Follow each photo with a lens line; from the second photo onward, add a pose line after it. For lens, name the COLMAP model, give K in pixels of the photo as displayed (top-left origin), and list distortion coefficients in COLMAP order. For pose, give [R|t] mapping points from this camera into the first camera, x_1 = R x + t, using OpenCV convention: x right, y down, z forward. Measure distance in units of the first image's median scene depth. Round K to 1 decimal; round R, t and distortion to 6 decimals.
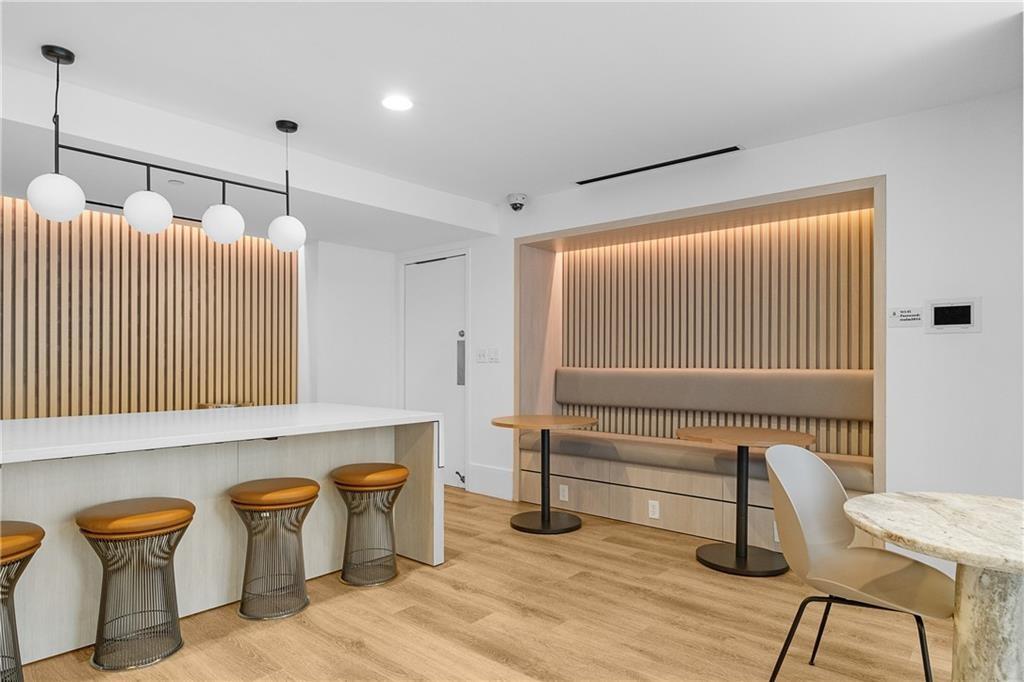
lens RADIAL K [[602.6, 0, 512.9], [0, 602.6, 361.4], [0, 0, 1]] dist [-0.000833, -0.000064]
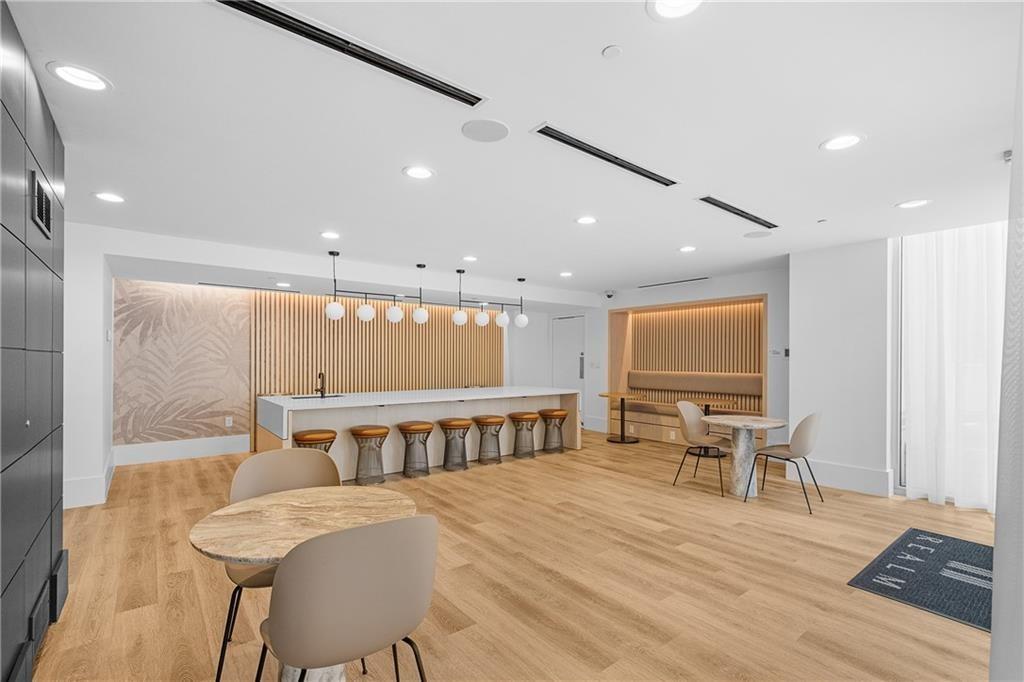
lens RADIAL K [[455.1, 0, 512.3], [0, 455.1, 360.1], [0, 0, 1]] dist [0.001603, 0.000085]
pose [[0.981527, 0.002352, -0.191307, -0.025791], [-0.001872, 0.999995, 0.002689, -0.035093], [0.191313, -0.002282, 0.981527, -0.740571]]
